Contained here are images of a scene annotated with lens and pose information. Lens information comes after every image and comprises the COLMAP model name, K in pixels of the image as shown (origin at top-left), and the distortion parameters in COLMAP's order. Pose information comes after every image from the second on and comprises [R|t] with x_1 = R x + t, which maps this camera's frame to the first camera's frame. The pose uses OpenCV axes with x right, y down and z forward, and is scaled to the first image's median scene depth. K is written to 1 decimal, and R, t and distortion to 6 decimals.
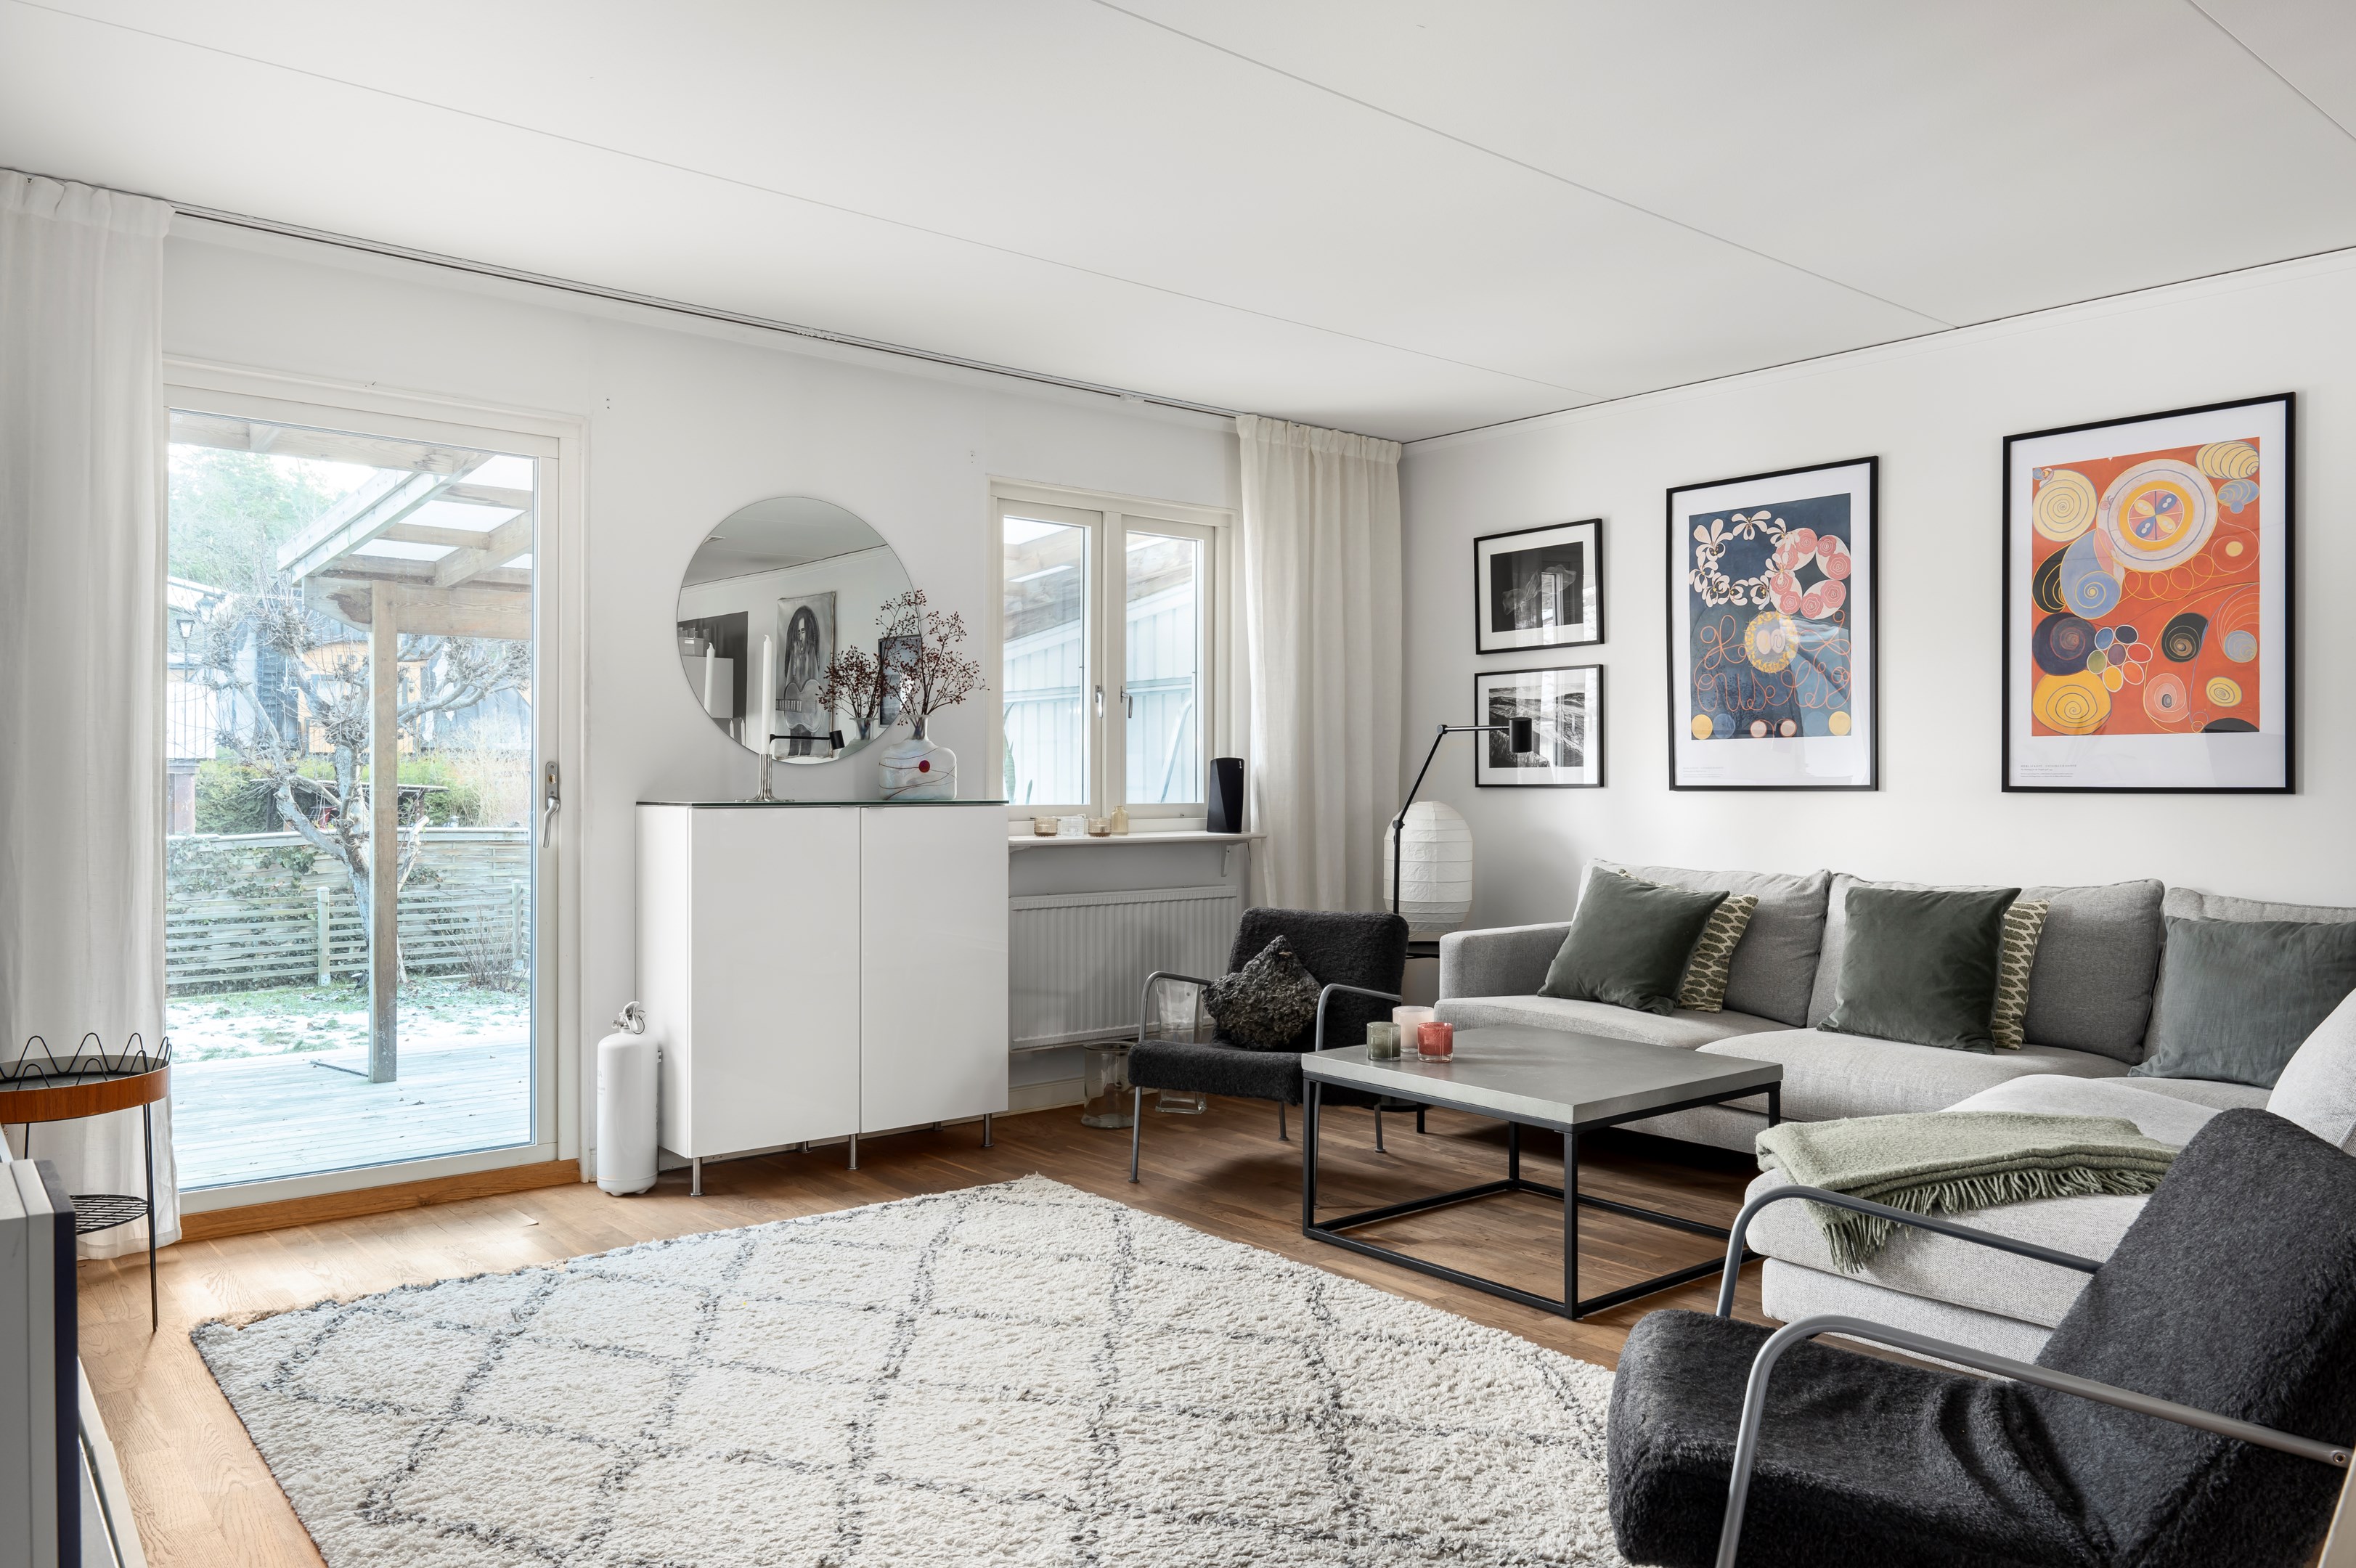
lens RADIAL K [[1621.4, 0, 1169.2], [0, 1621.4, 778.7], [0, 0, 1]] dist [-0.010629, -0.006850]
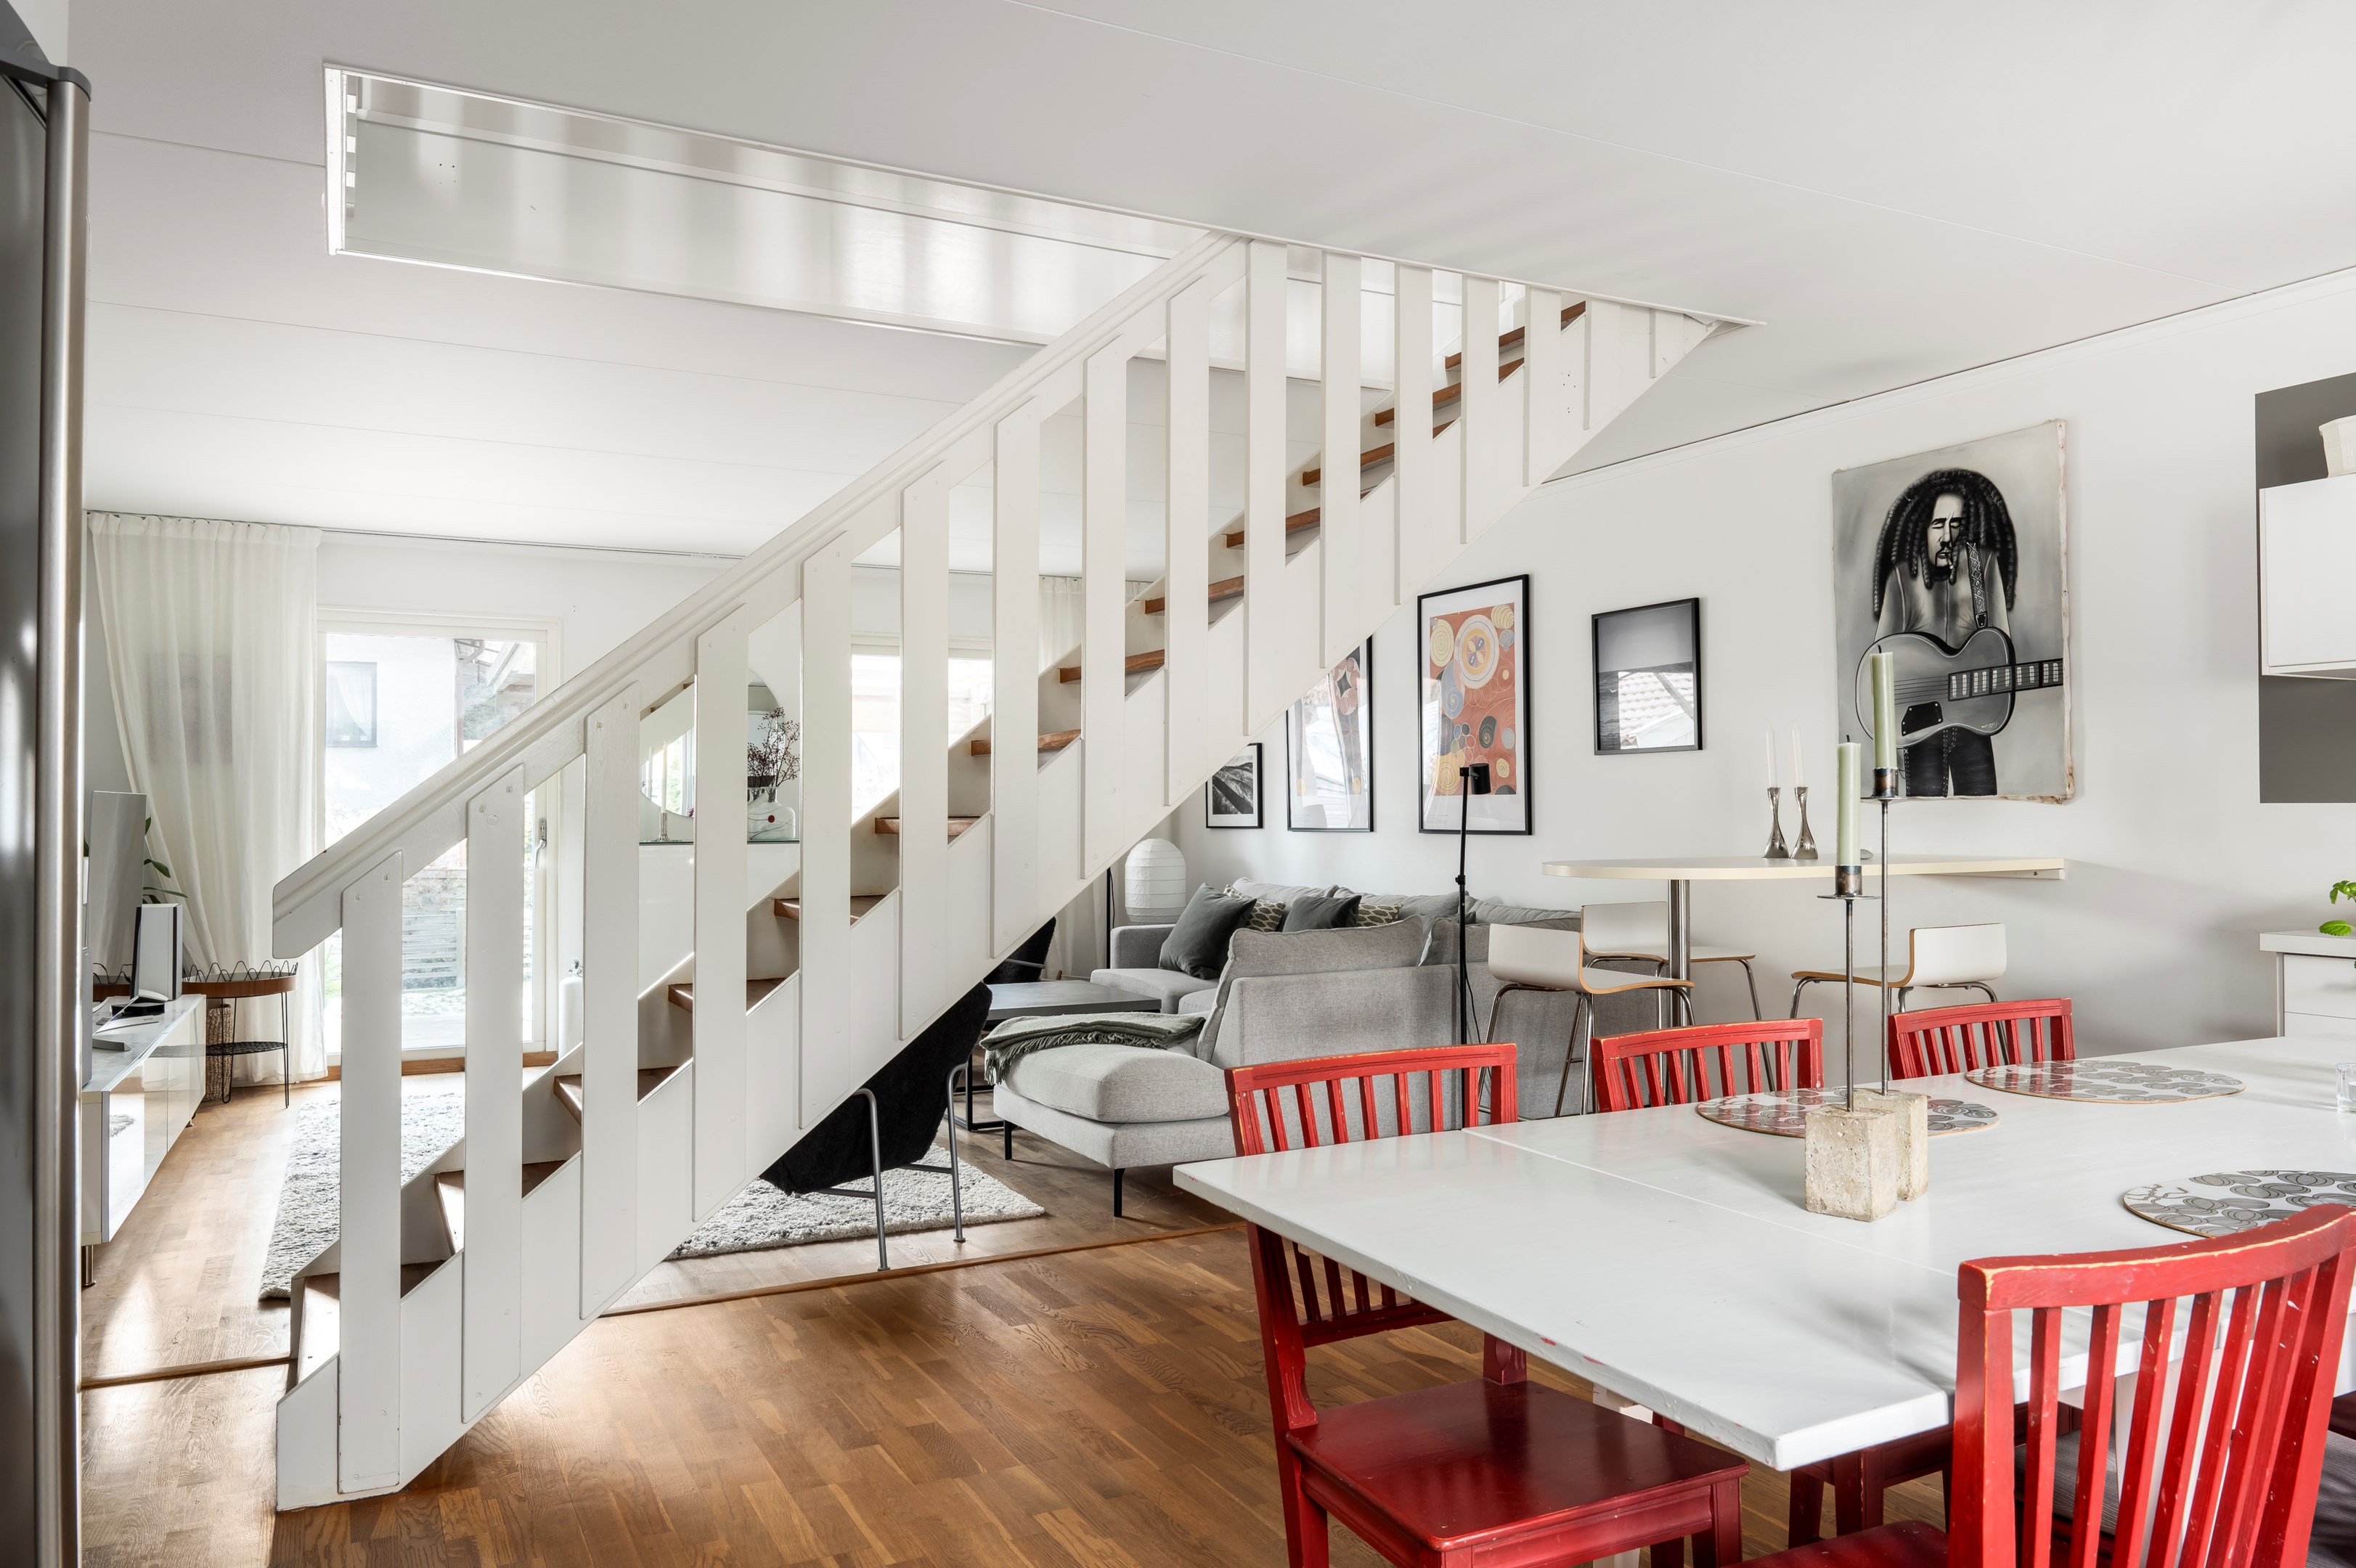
lens RADIAL K [[1621.4, 0, 1184.8], [0, 1621.4, 789.3], [0, 0, 1]] dist [-0.010629, -0.006850]
pose [[0.977186, -0.009160, -0.212185, 0.599421], [0.006895, 0.999911, -0.011412, -0.015726], [0.212271, 0.009689, 0.977163, -0.495178]]
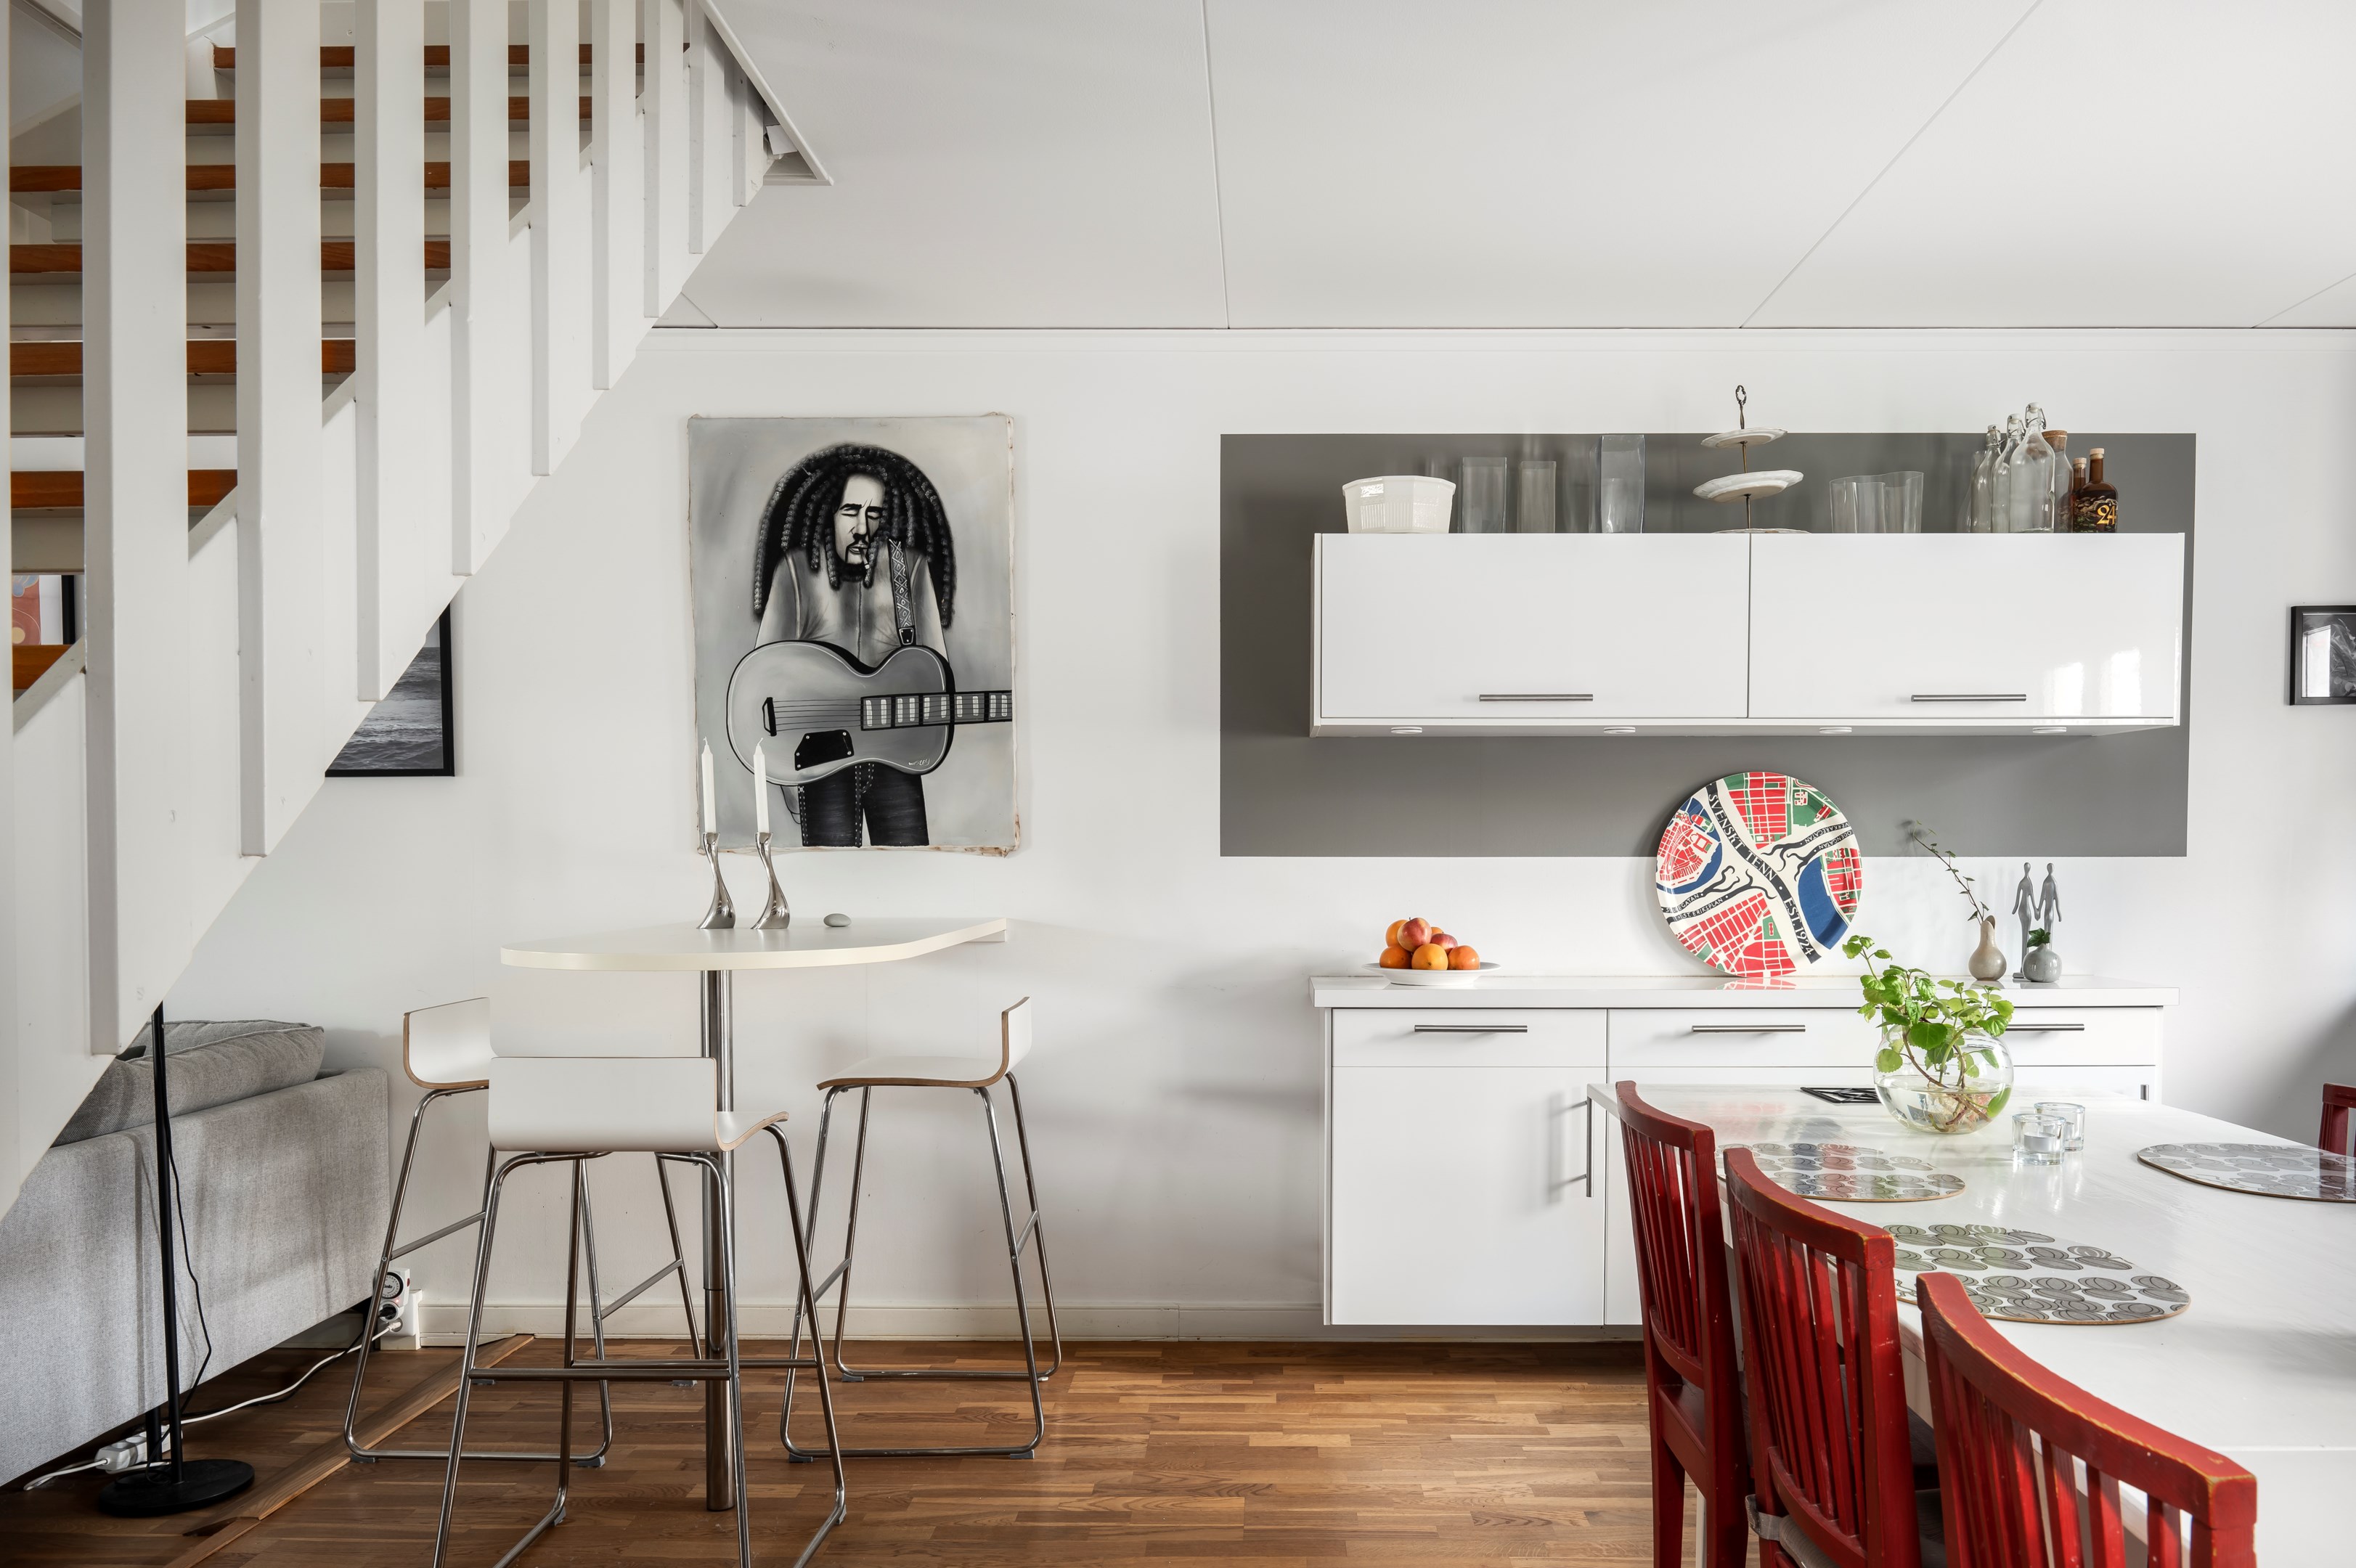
lens RADIAL K [[1694.8, 0, 1155.1], [0, 1694.8, 918.5], [0, 0, 1]] dist [0.000742, -0.001838]
pose [[0.645521, -0.030791, 0.763122, 0.295079], [0.000776, 0.999213, 0.039661, -0.016854], [-0.763743, -0.025010, 0.645036, -0.102838]]
